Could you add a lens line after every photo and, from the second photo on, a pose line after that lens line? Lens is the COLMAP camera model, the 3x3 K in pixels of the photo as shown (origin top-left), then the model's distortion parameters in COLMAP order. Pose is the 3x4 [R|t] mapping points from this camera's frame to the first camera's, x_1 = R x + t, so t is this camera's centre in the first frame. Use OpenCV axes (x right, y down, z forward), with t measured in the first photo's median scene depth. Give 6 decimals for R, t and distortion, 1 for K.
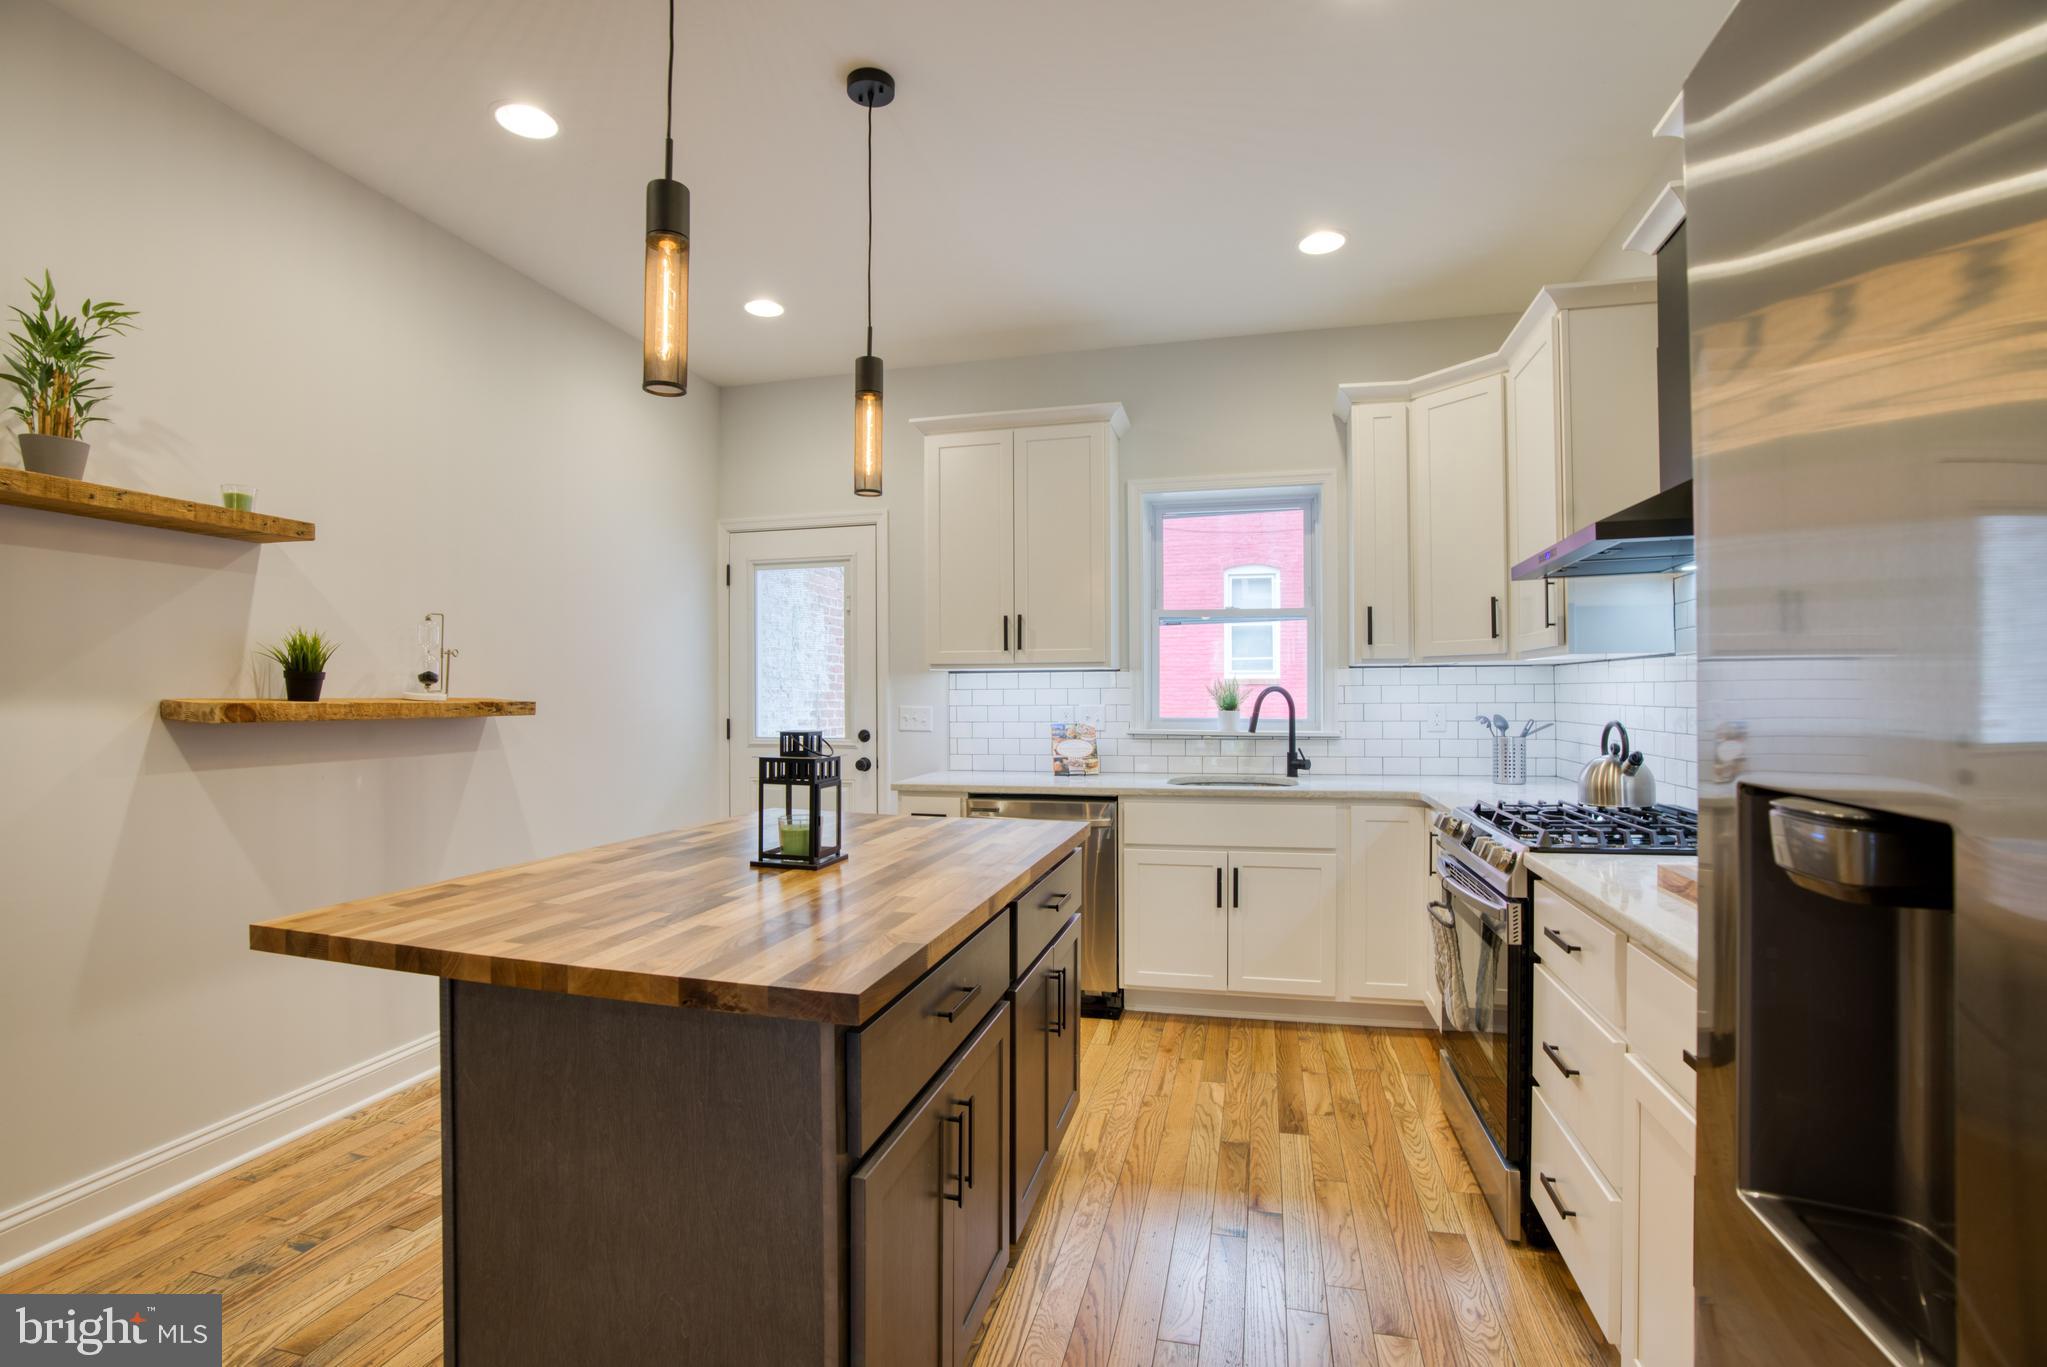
lens RADIAL K [[933.2, 0, 1012.7], [0, 933.2, 692.4], [0, 0, 1]] dist [-0.067815, 0.024688]
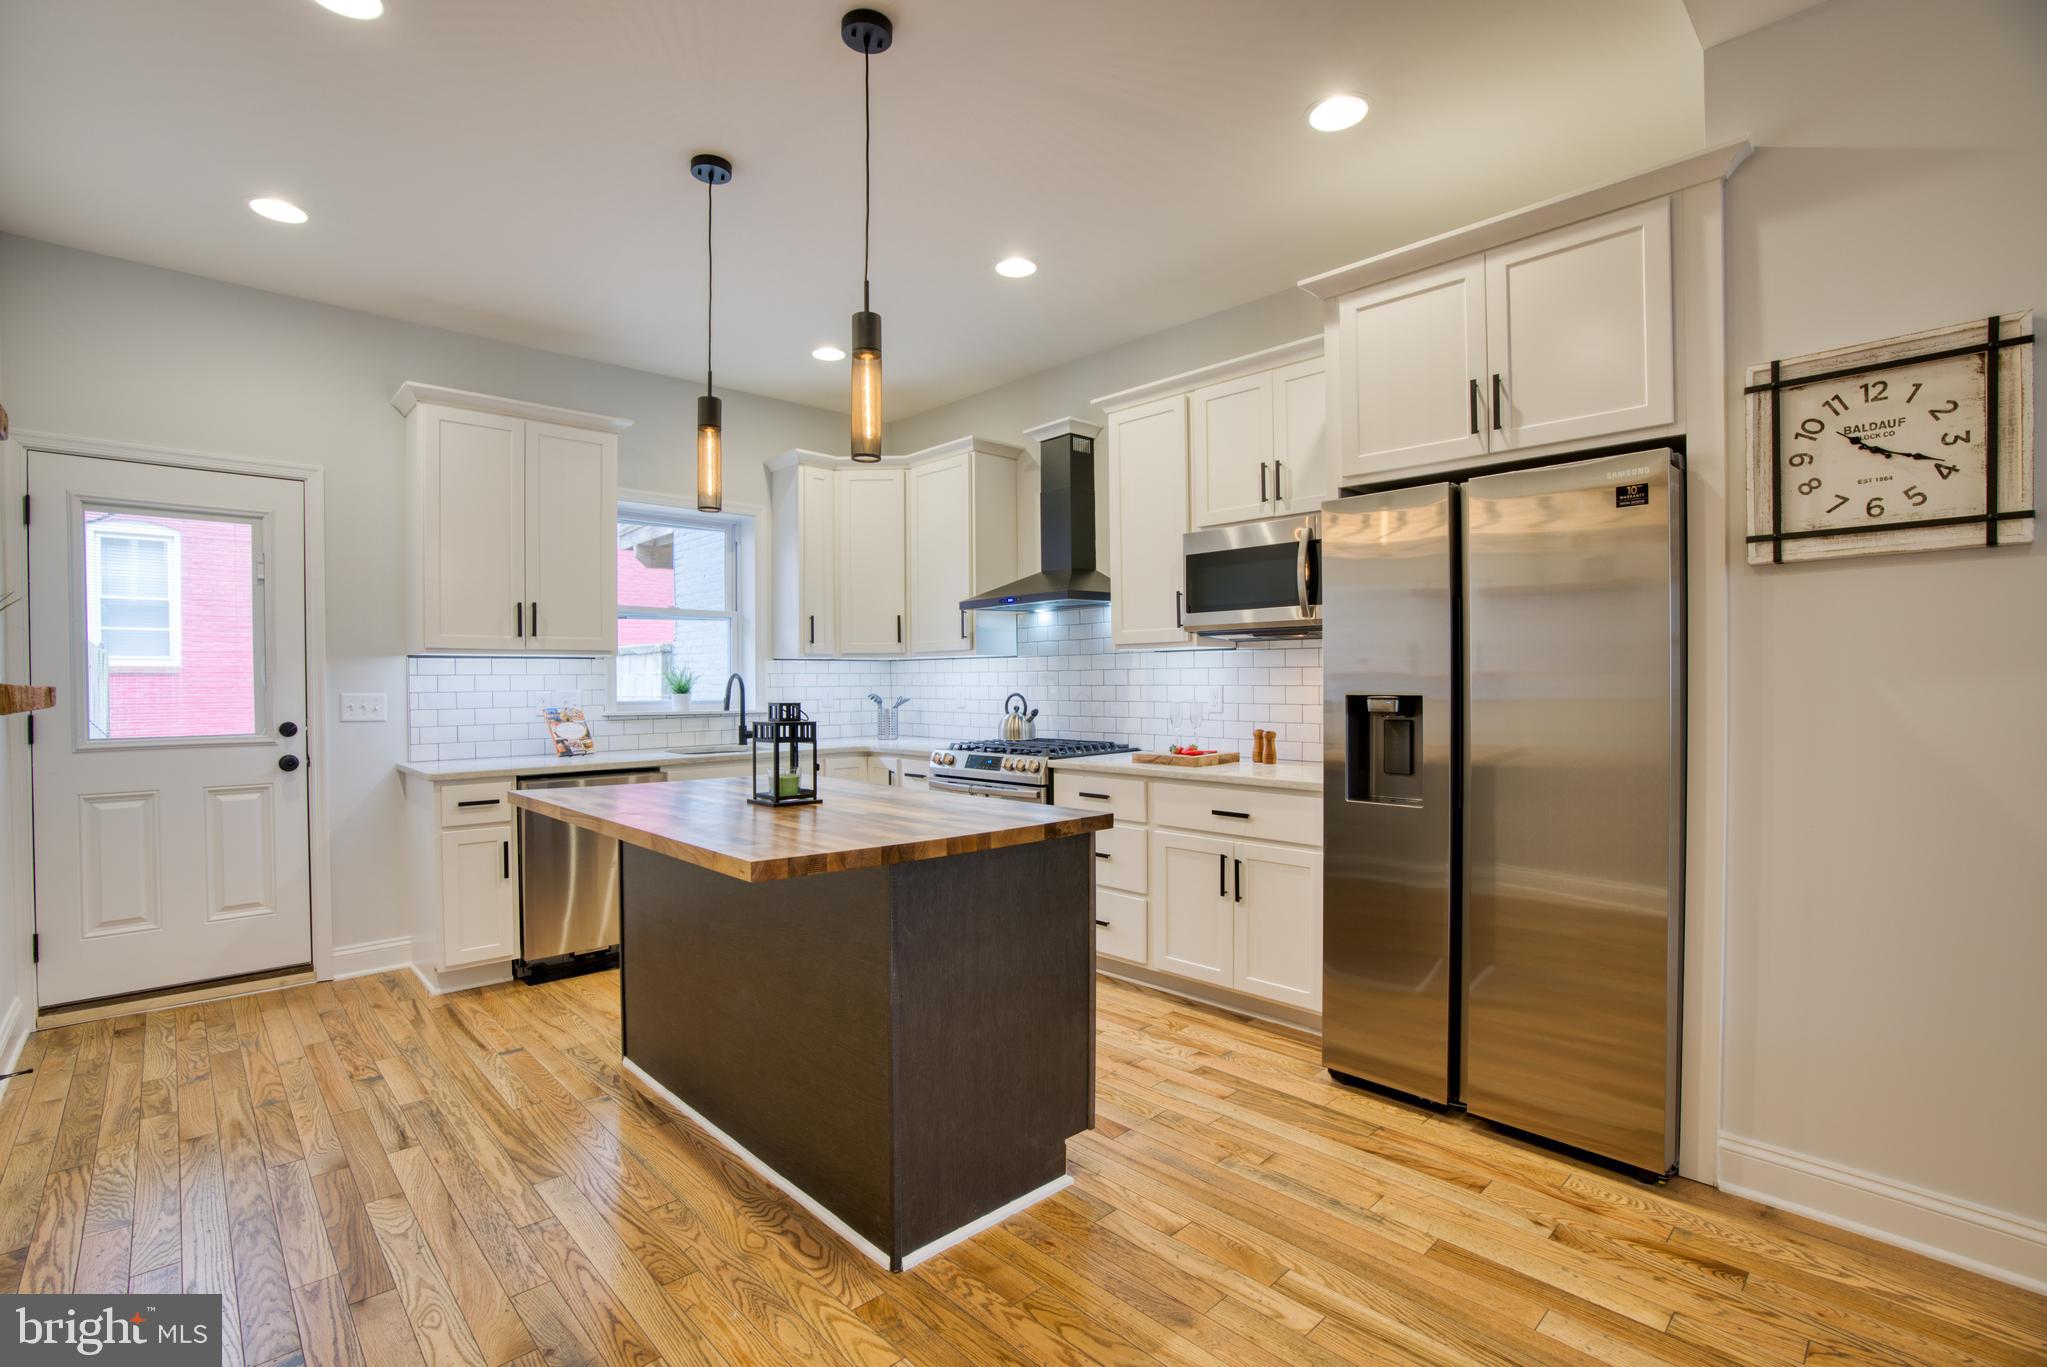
lens RADIAL K [[933.2, 0, 997.2], [0, 933.2, 687.7], [0, 0, 1]] dist [-0.067815, 0.024688]
pose [[0.540350, -0.005202, 0.841424, -0.705436], [0.002239, 0.999986, 0.004745, 0.009067], [-0.841437, -0.000680, 0.540355, 0.024447]]
